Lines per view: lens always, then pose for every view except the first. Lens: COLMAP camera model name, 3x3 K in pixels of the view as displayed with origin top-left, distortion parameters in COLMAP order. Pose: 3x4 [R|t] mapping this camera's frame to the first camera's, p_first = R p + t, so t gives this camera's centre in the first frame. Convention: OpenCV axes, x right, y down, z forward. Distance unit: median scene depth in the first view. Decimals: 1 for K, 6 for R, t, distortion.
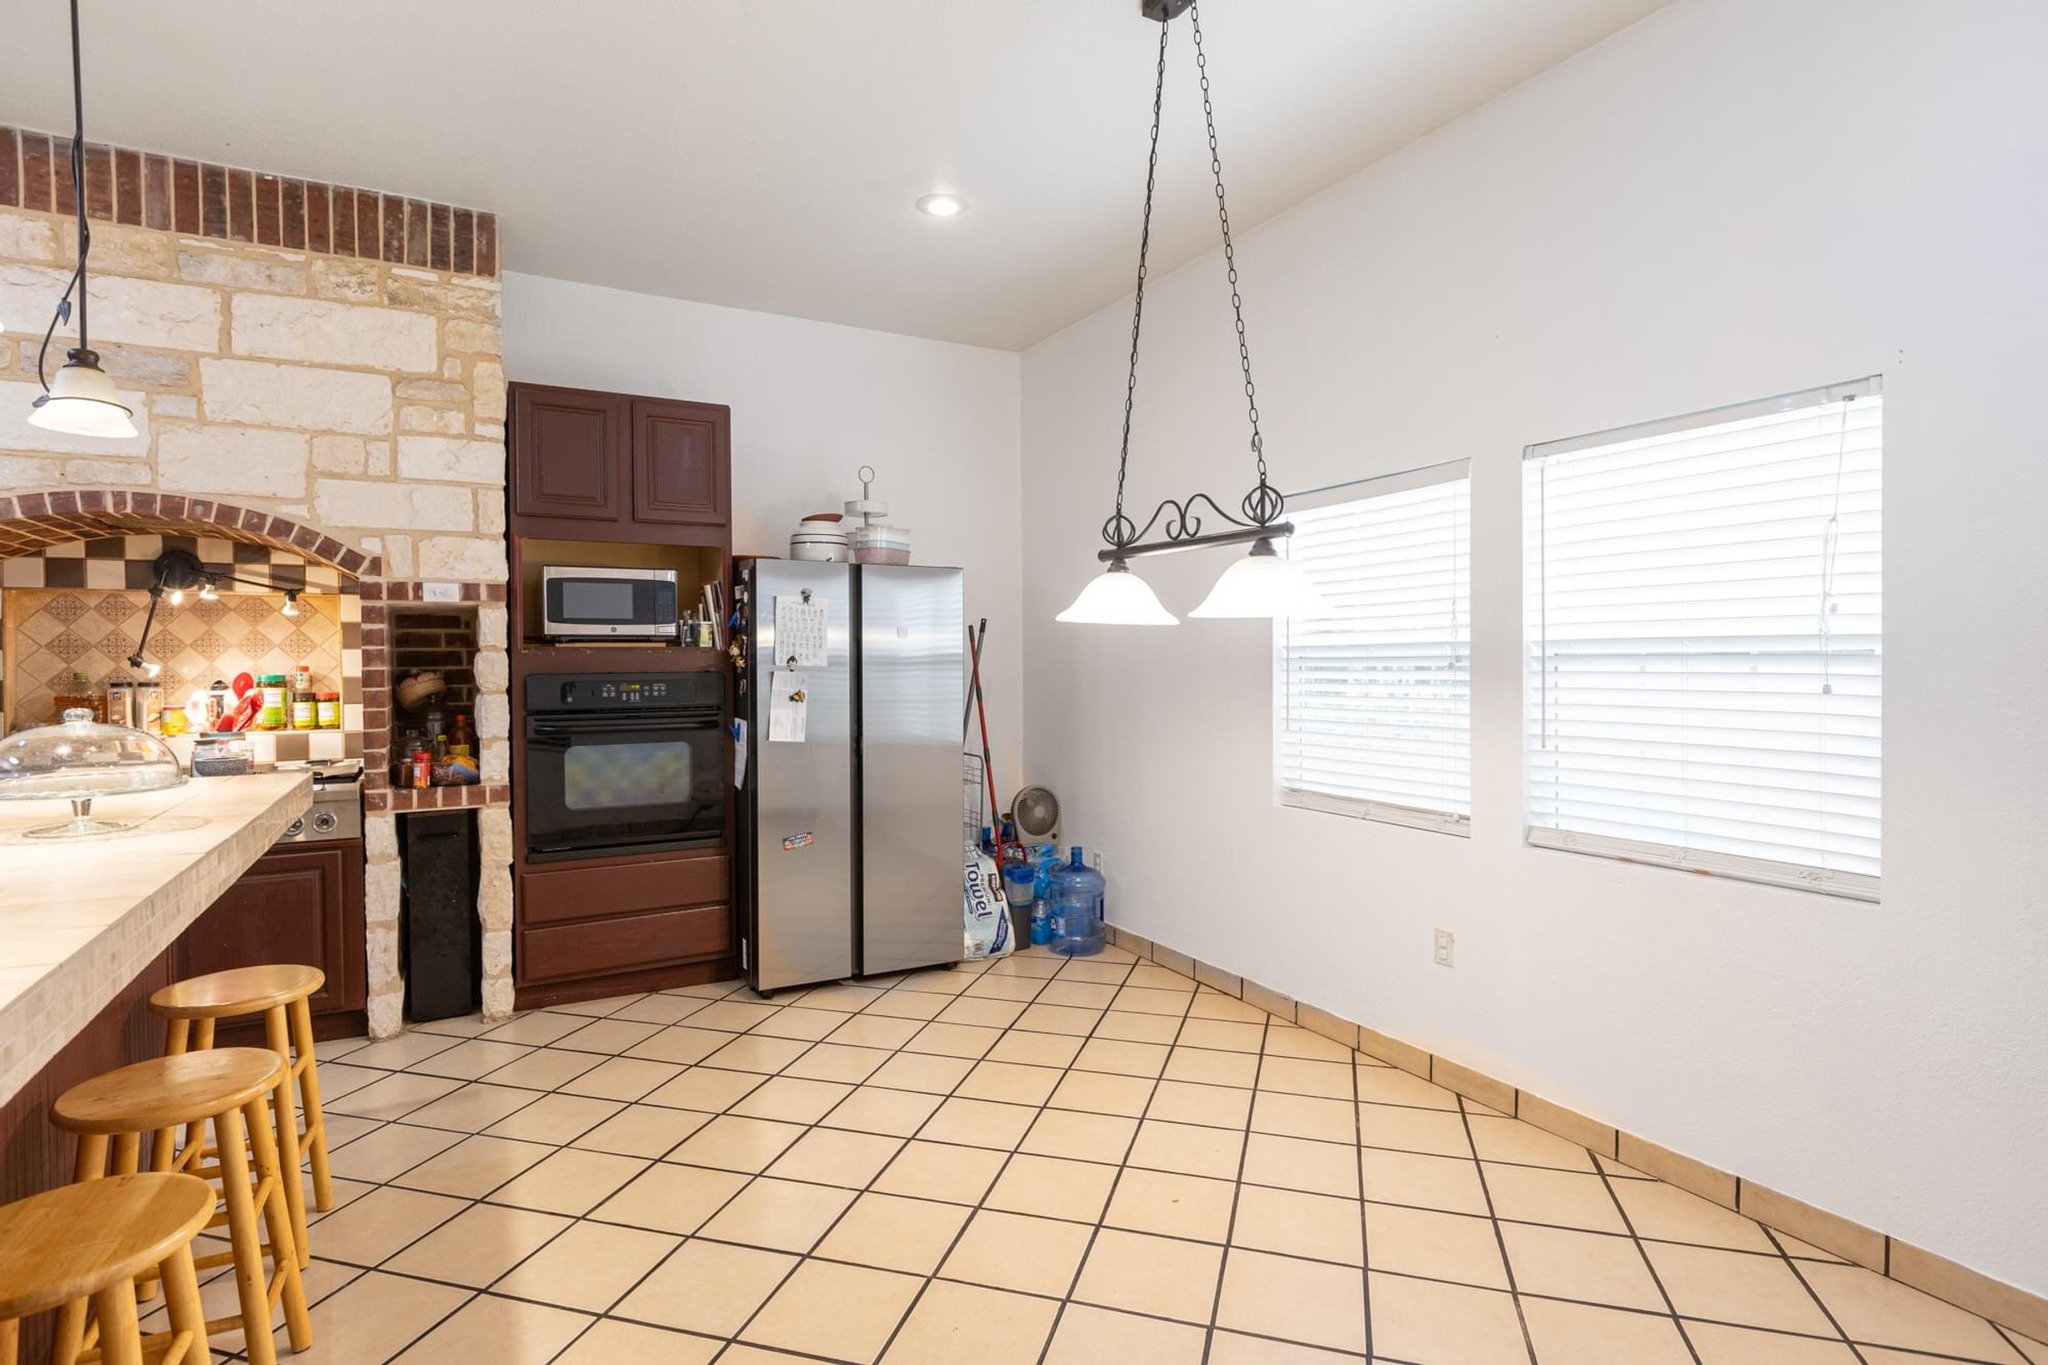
lens RADIAL K [[1086.6, 0, 953.9], [0, 1086.6, 677.7], [0, 0, 1]] dist [0.007605, -0.004220]
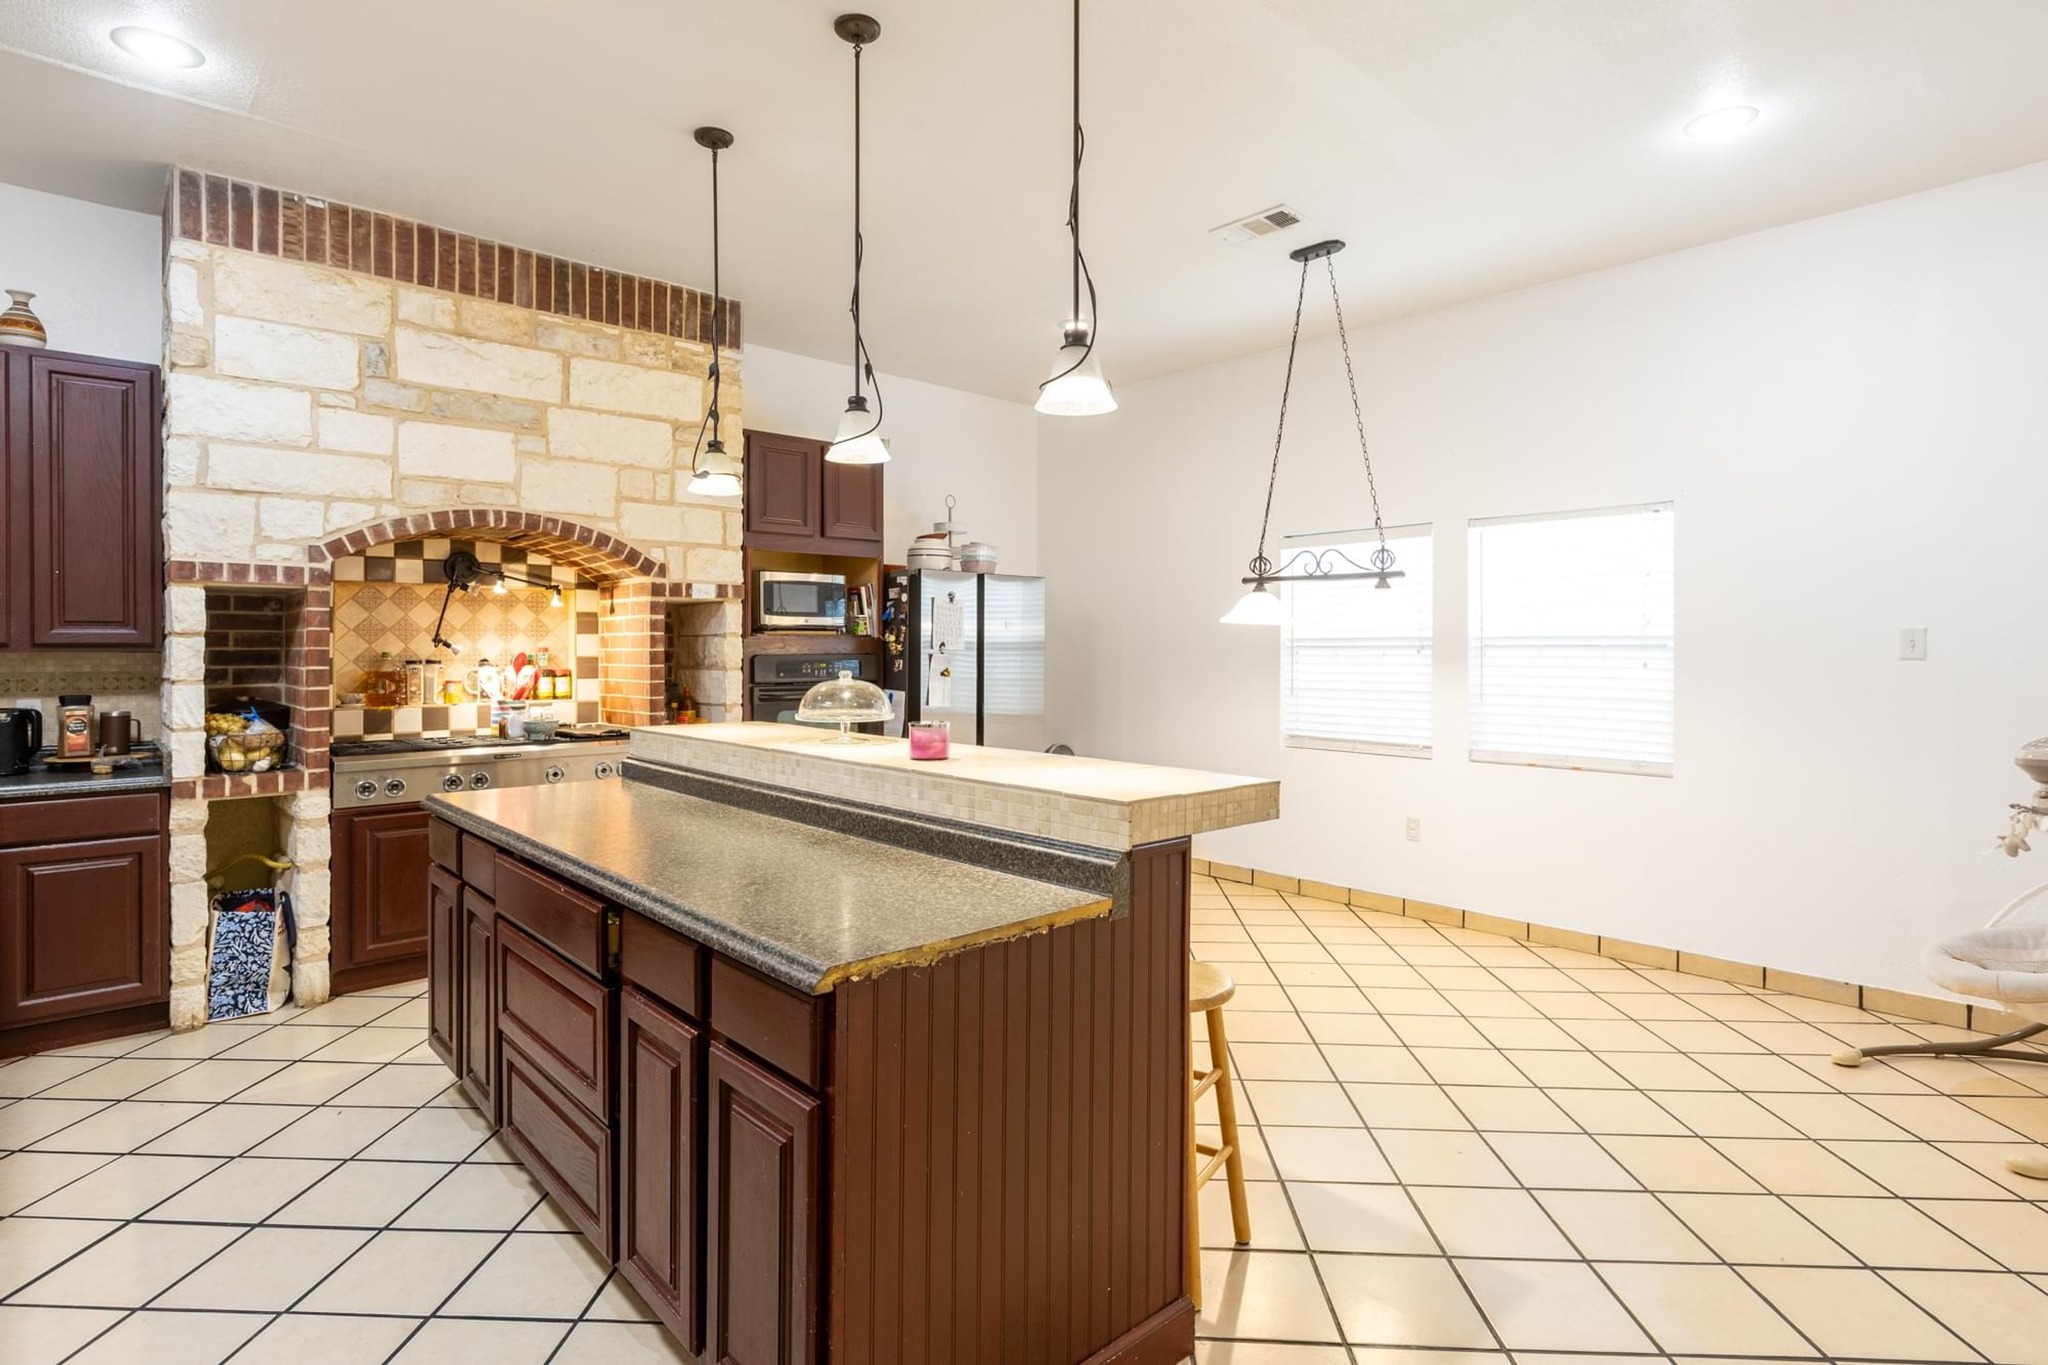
lens RADIAL K [[1086.6, 0, 972.9], [0, 1086.6, 648.1], [0, 0, 1]] dist [0.007605, -0.004220]
pose [[0.970988, 0.005966, 0.239054, -0.474171], [-0.002427, 0.999883, -0.015094, 0.007969], [-0.239116, 0.014075, 0.970889, -0.334018]]
